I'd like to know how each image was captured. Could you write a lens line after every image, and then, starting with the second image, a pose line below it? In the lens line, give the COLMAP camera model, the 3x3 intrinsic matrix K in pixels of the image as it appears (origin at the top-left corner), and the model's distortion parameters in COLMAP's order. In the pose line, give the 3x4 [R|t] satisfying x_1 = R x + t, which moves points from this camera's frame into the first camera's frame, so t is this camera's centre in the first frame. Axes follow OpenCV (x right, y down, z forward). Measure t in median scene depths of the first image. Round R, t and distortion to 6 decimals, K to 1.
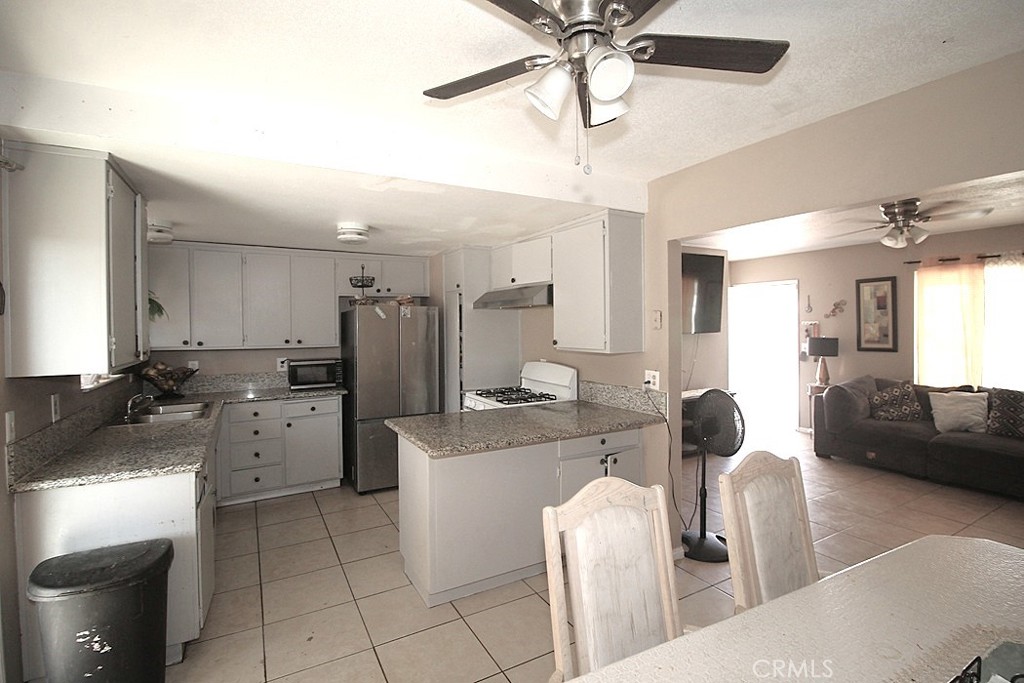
lens RADIAL K [[479.4, 0, 520.7], [0, 479.4, 331.4], [0, 0, 1]] dist [-0.002147, -0.010638]
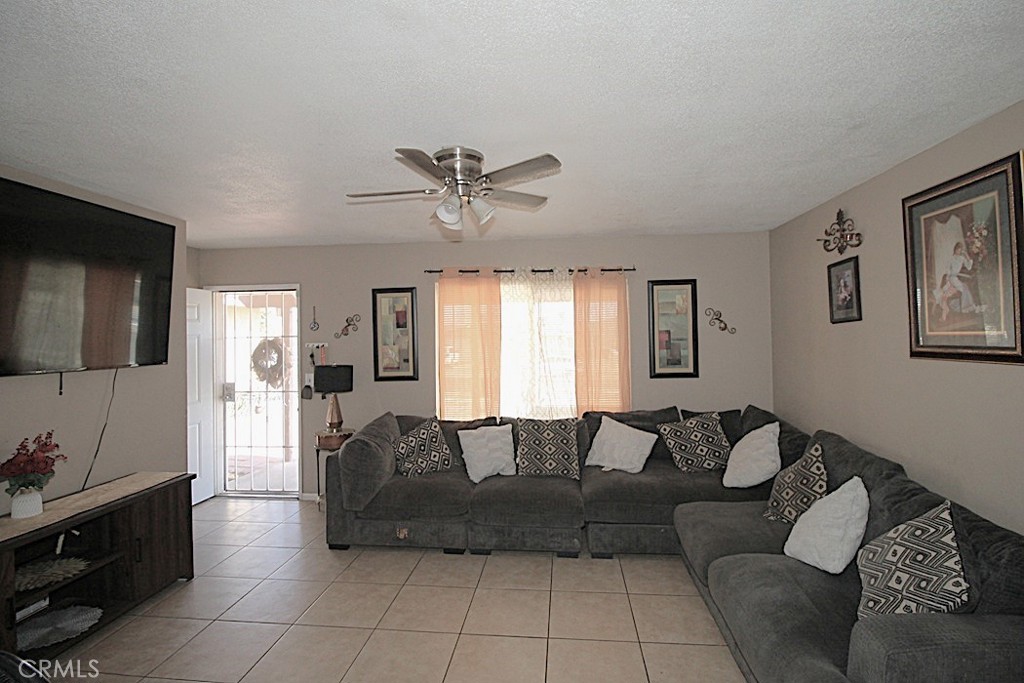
lens RADIAL K [[479.4, 0, 515.0], [0, 479.4, 330.8], [0, 0, 1]] dist [-0.002147, -0.010638]
pose [[0.573281, 0.016655, 0.819189, 0.330807], [0.019242, 0.999244, -0.033782, -0.016224], [-0.819133, 0.035129, 0.572527, 0.605747]]
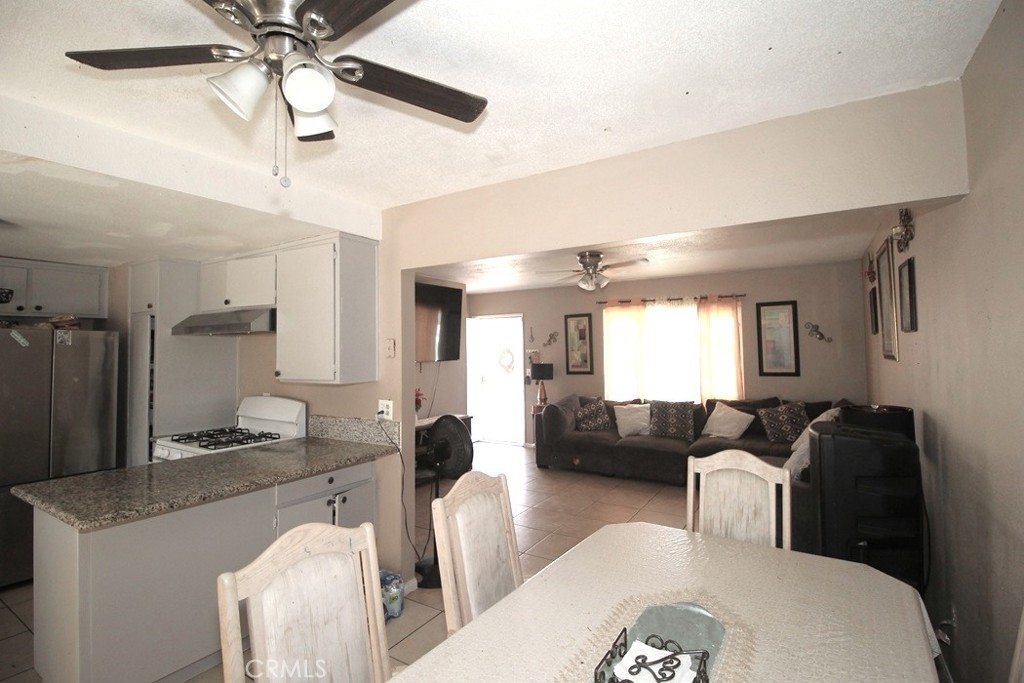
lens RADIAL K [[479.4, 0, 519.2], [0, 479.4, 331.6], [0, 0, 1]] dist [-0.002147, -0.010638]
pose [[0.875459, 0.016453, 0.483012, 0.030960], [0.012181, 0.998352, -0.056085, 0.000296], [-0.483139, 0.054984, 0.873816, 0.003290]]
